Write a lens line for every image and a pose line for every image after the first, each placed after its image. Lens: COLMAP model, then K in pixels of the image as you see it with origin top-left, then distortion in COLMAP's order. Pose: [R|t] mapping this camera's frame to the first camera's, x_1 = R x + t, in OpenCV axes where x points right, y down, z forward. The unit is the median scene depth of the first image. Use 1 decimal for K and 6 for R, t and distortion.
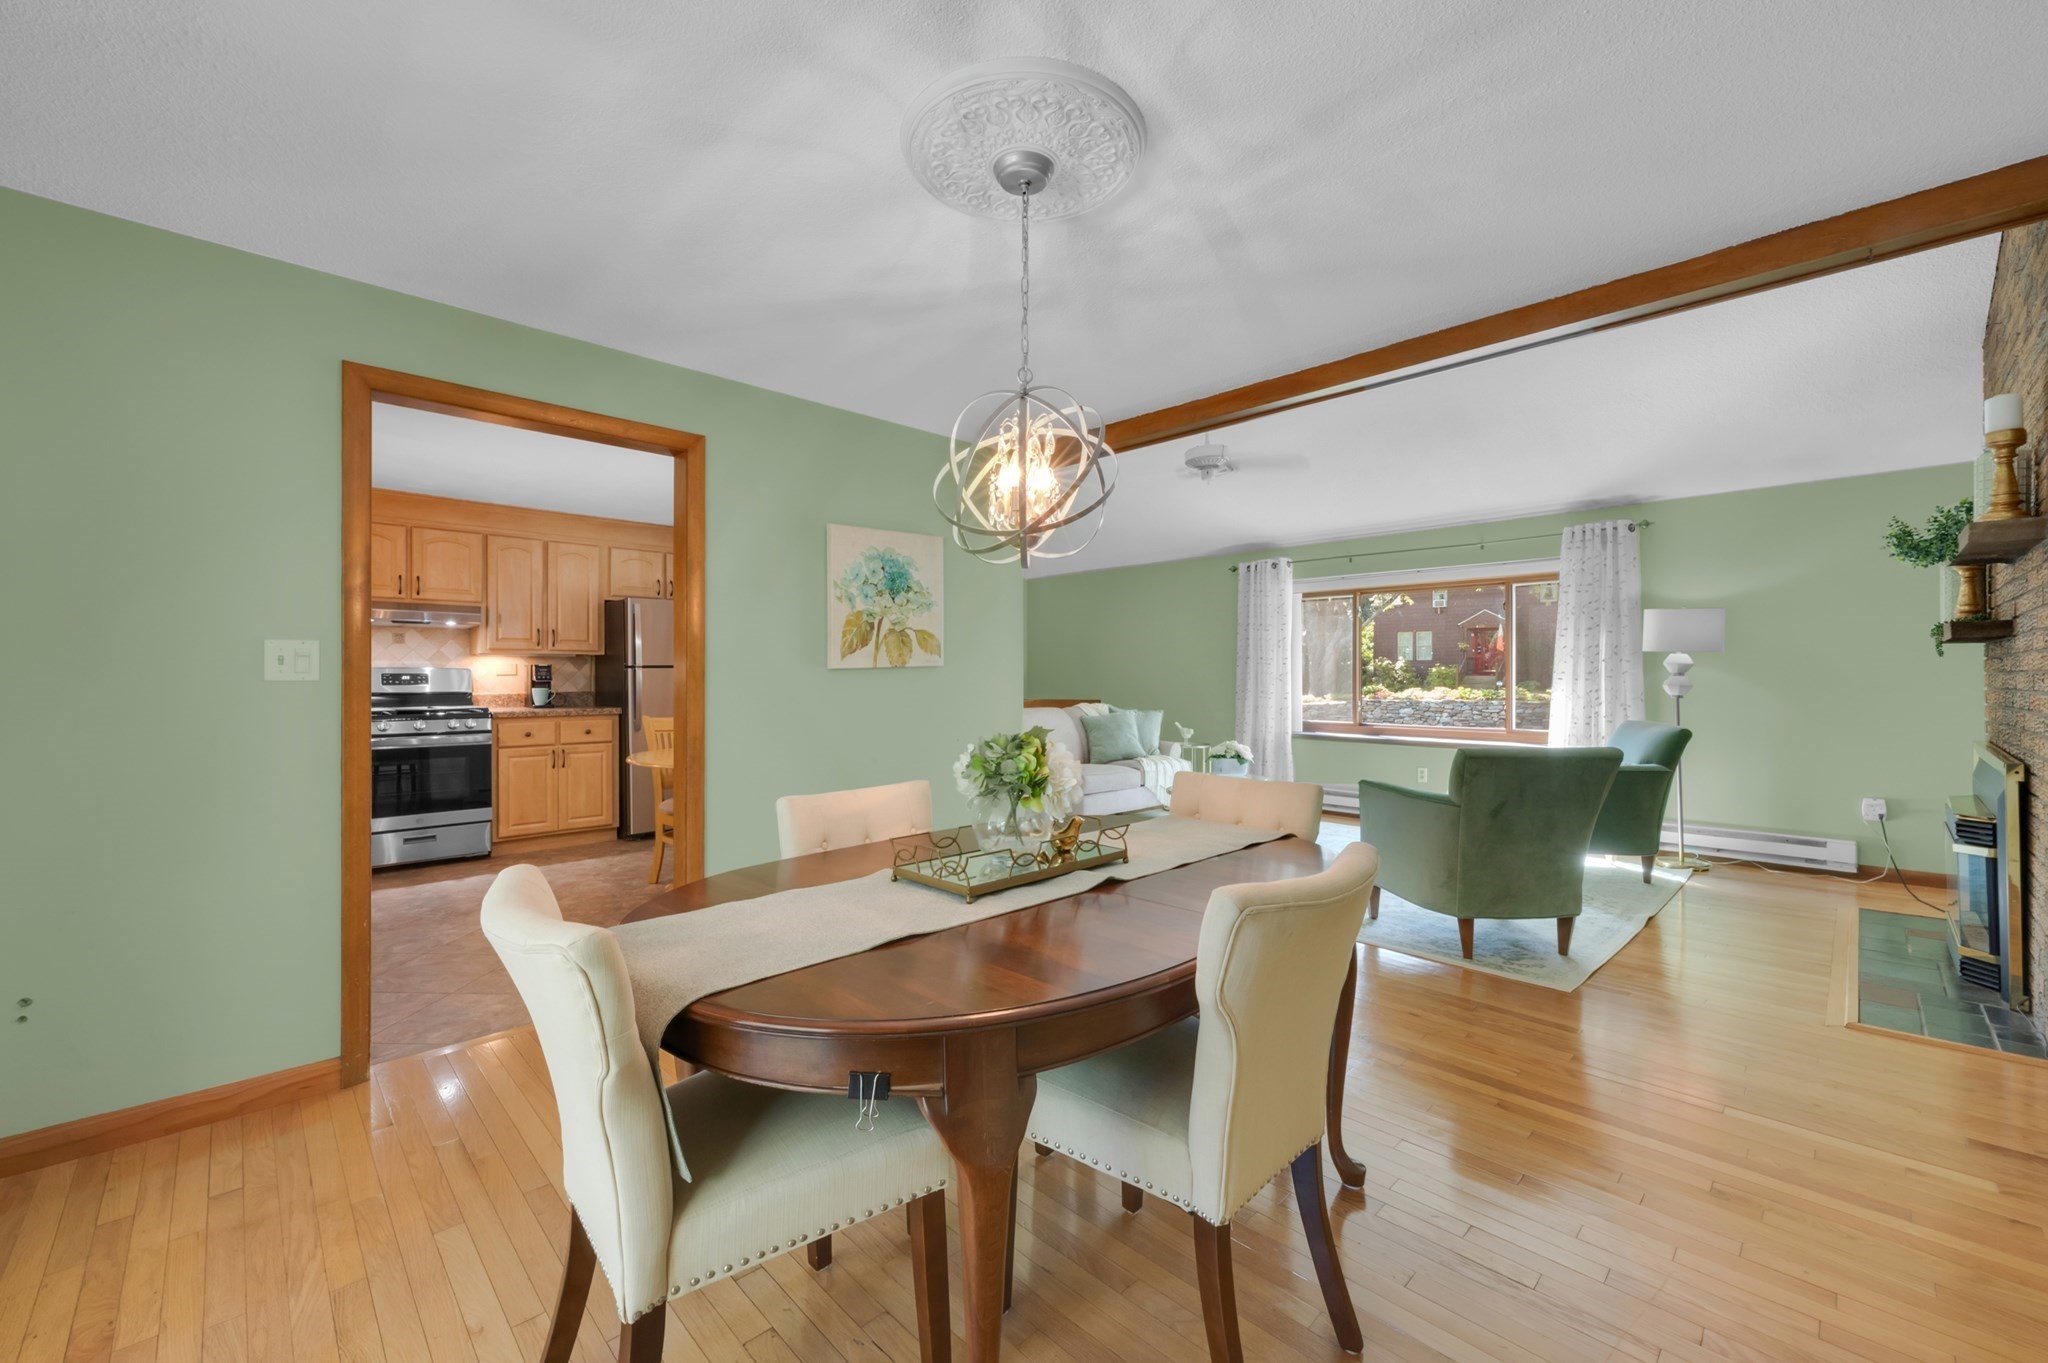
lens RADIAL K [[818.6, 0, 1033.8], [0, 818.6, 679.4], [0, 0, 1]] dist [-0.001154, -0.000037]
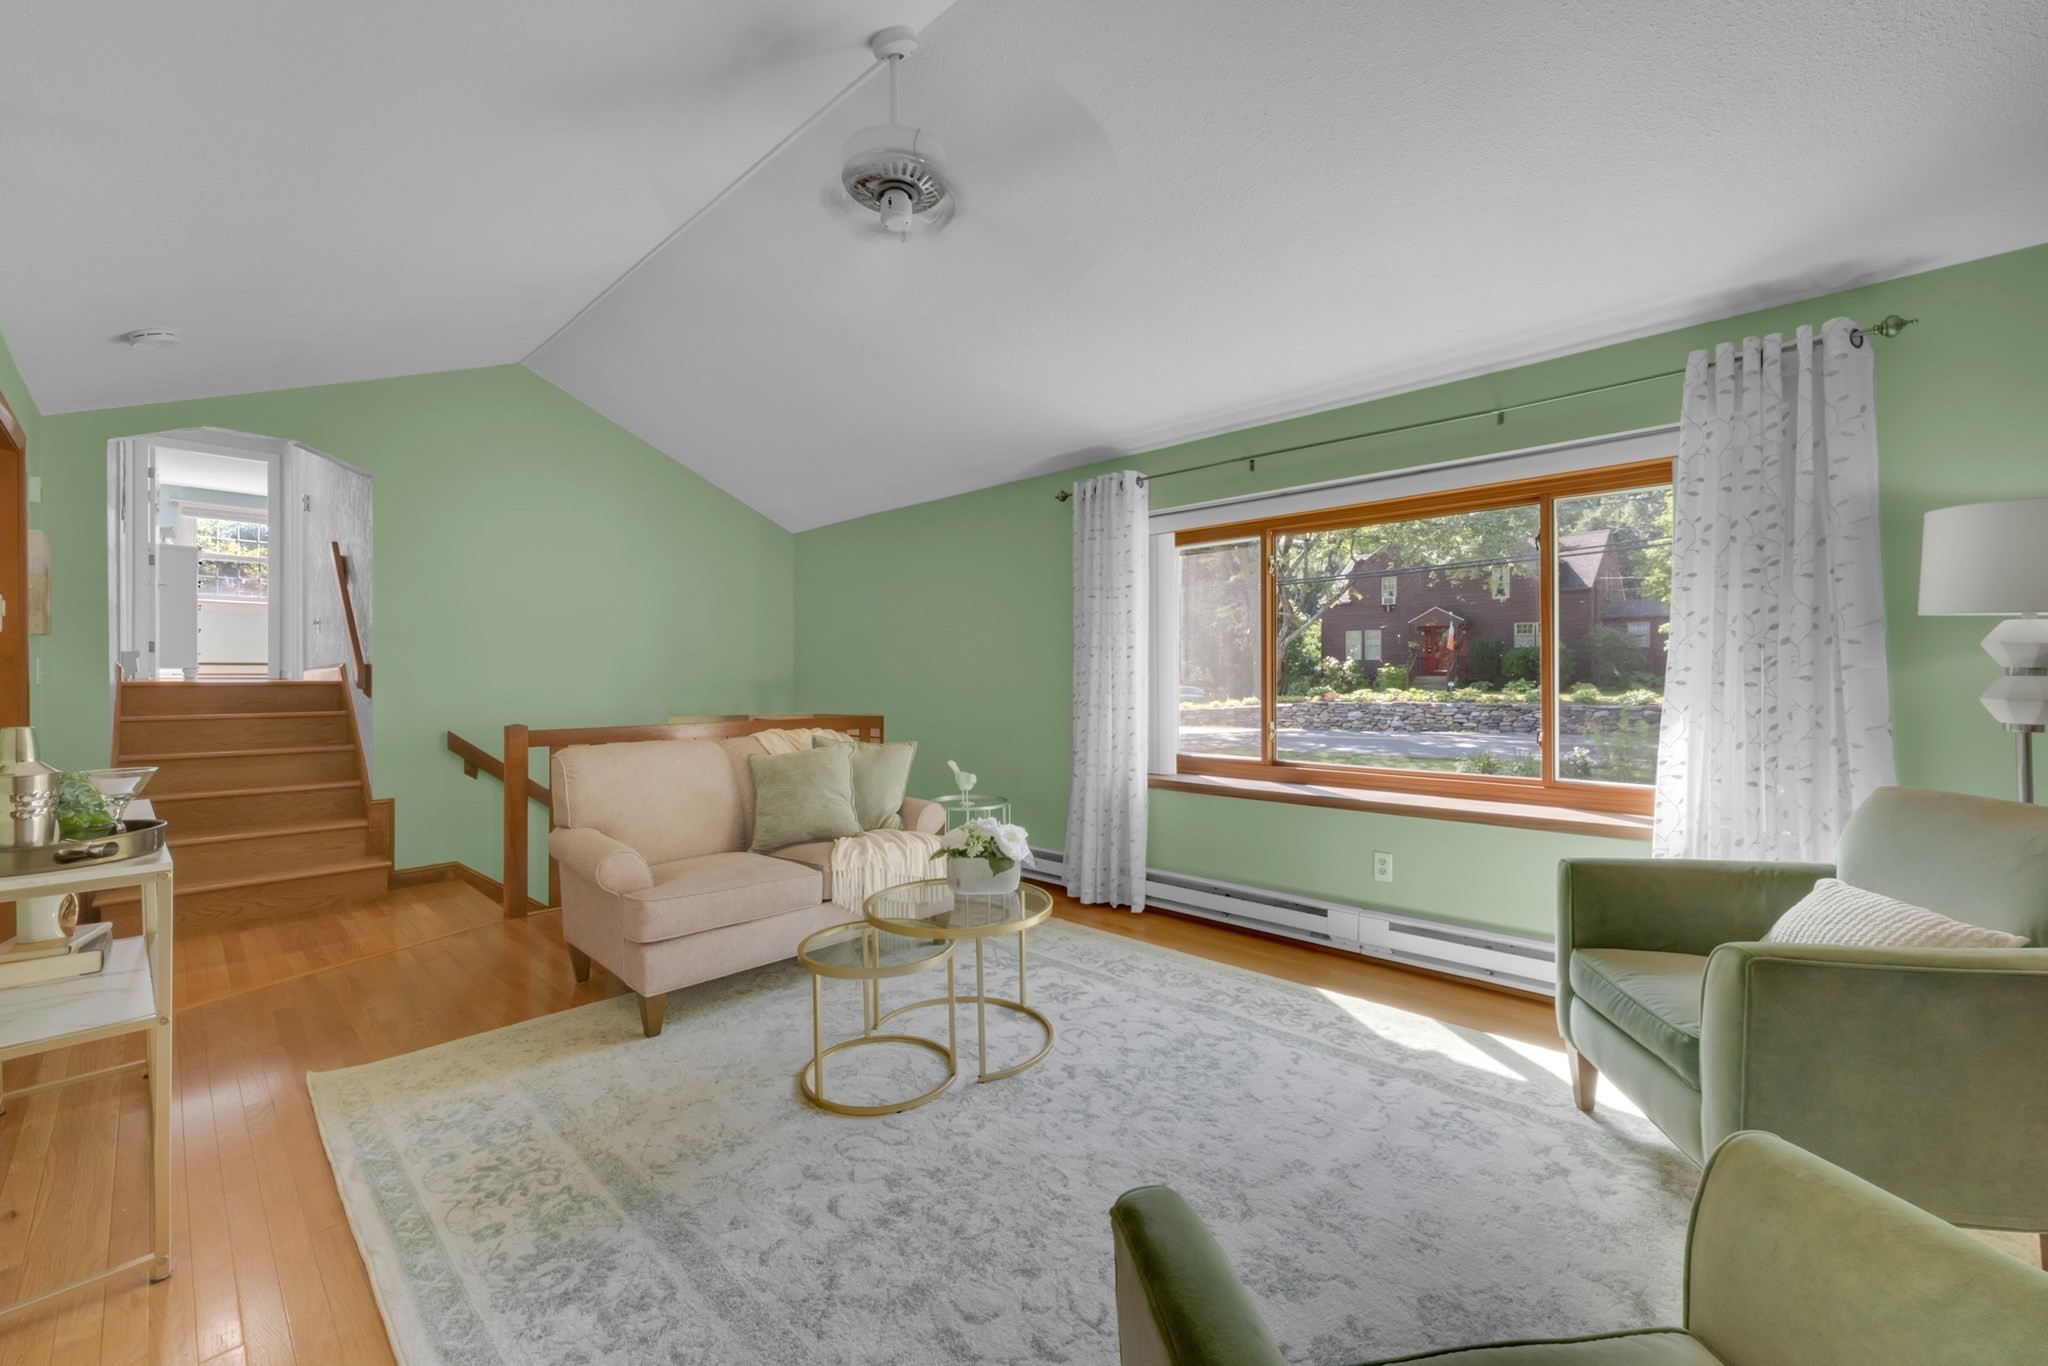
lens RADIAL K [[821.5, 0, 1003.5], [0, 821.5, 677.1], [0, 0, 1]] dist [-0.000796, -0.000004]
pose [[0.999737, -0.003525, 0.022682, 0.197176], [0.003645, 0.999979, -0.005268, -0.002295], [-0.022663, 0.005349, 0.999729, 0.430620]]
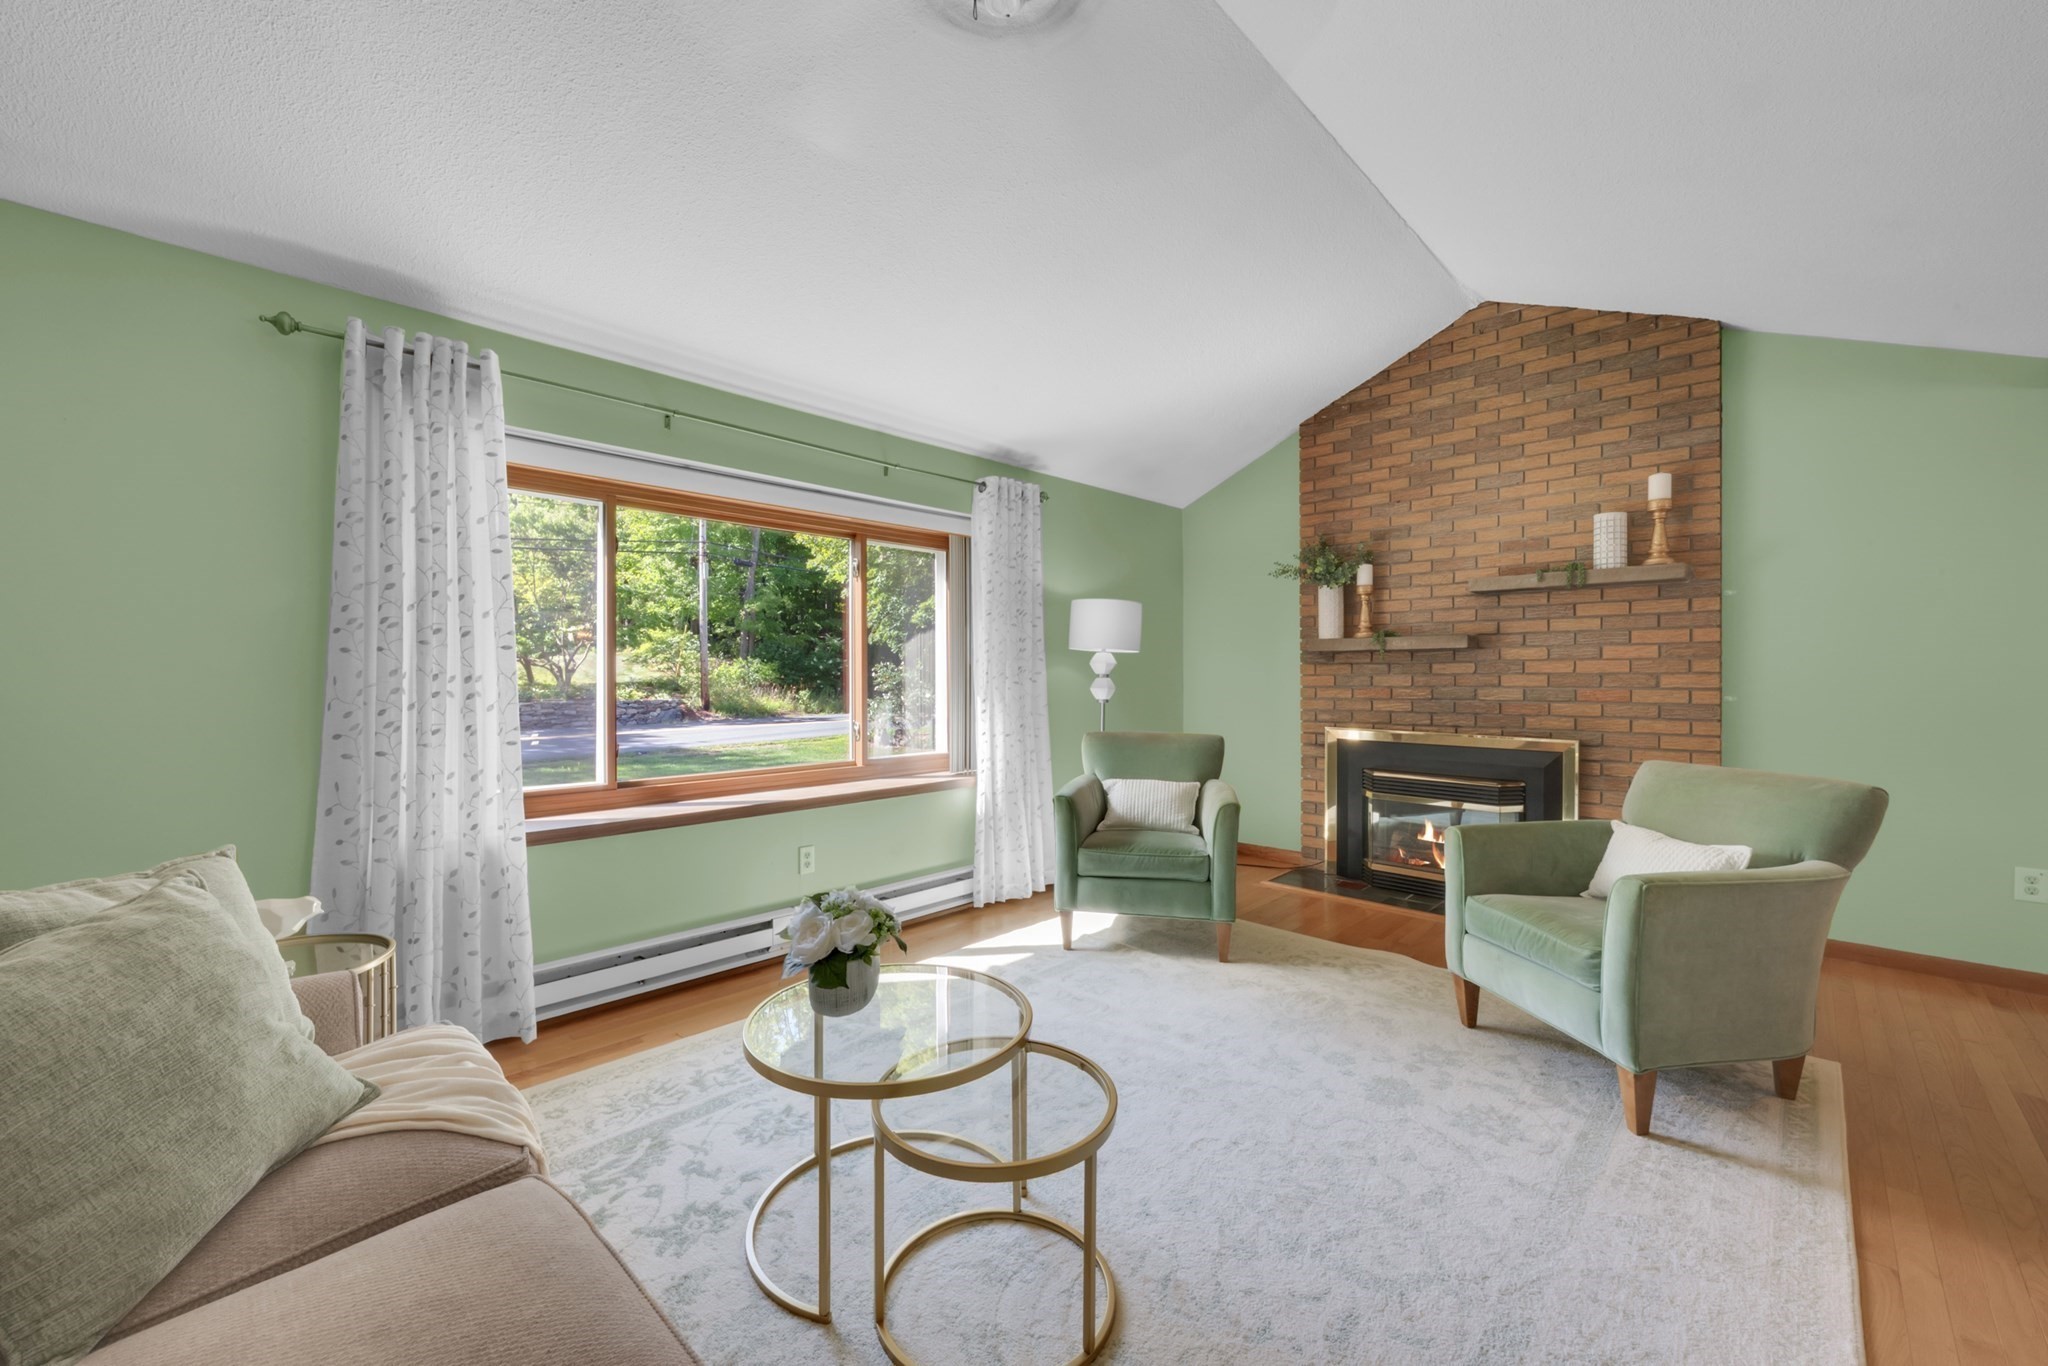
lens RADIAL K [[818.6, 0, 1033.8], [0, 818.6, 680.9], [0, 0, 1]] dist [-0.001154, -0.000037]
pose [[-0.038660, -0.007104, 0.999227, -0.069078], [0.005733, 0.999957, 0.007331, -0.005663], [-0.999236, 0.006012, -0.038618, 0.776451]]
